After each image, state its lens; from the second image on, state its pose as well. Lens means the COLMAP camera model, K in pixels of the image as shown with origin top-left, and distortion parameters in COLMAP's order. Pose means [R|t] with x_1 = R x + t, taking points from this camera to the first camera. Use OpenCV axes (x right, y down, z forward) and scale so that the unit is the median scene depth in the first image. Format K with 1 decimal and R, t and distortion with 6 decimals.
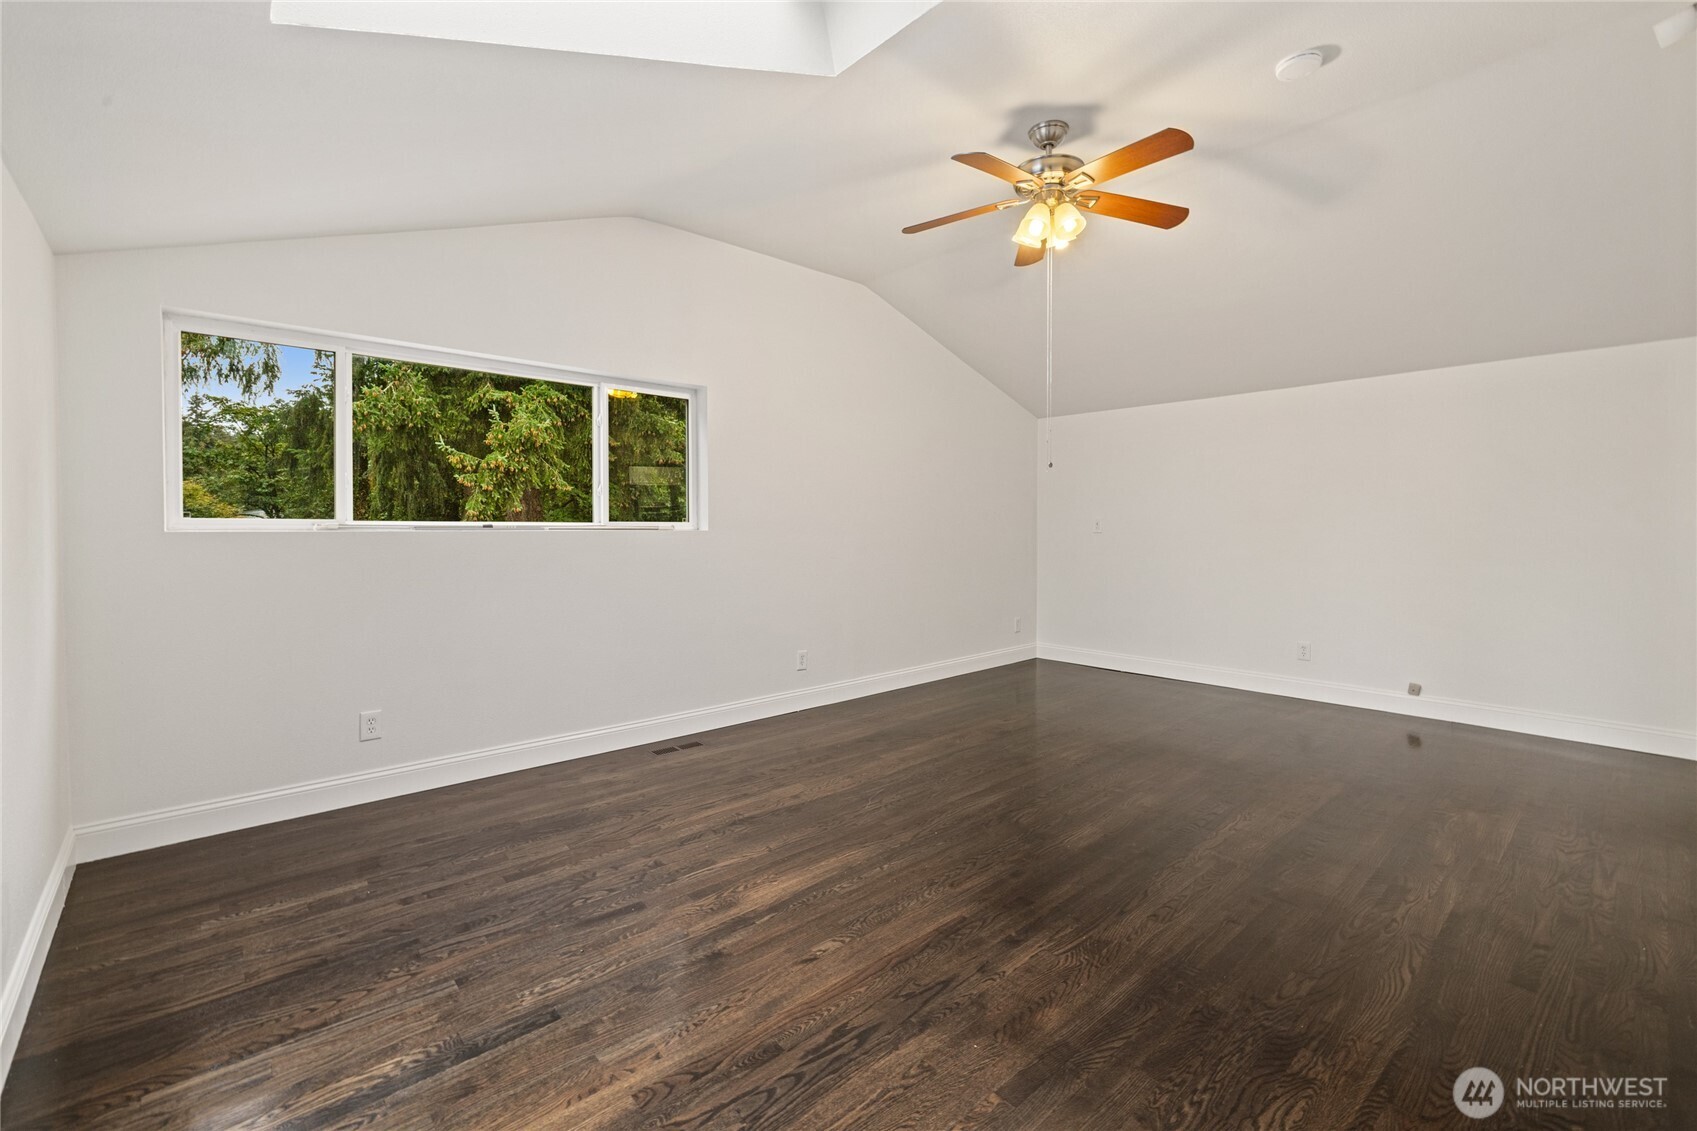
lens RADIAL K [[722.7, 0, 855.4], [0, 722.7, 530.5], [0, 0, 1]] dist [0.001688, 0.000393]
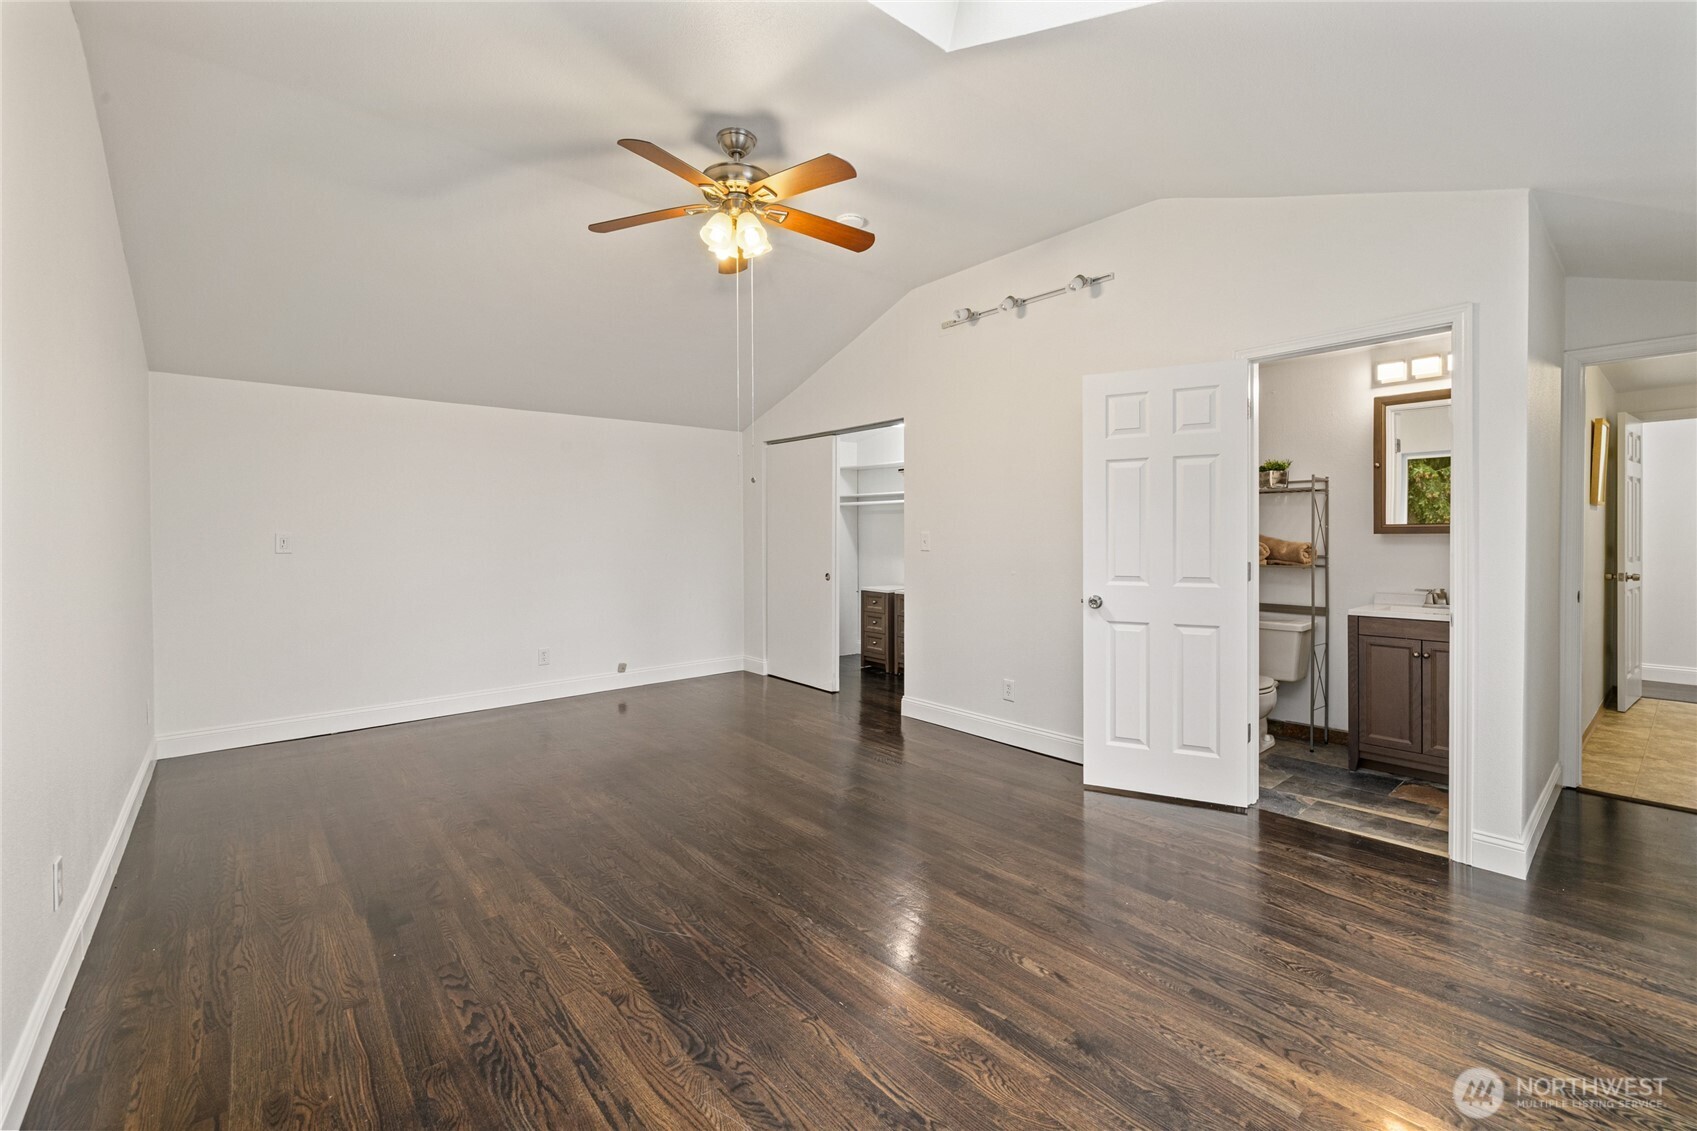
lens RADIAL K [[722.7, 0, 855.4], [0, 722.7, 530.5], [0, 0, 1]] dist [0.001688, 0.000393]
pose [[0.017991, 0.008683, 0.999800, -0.933052], [0.014185, 0.999859, -0.008939, -0.002340], [-0.999738, 0.014343, 0.017866, 1.114023]]
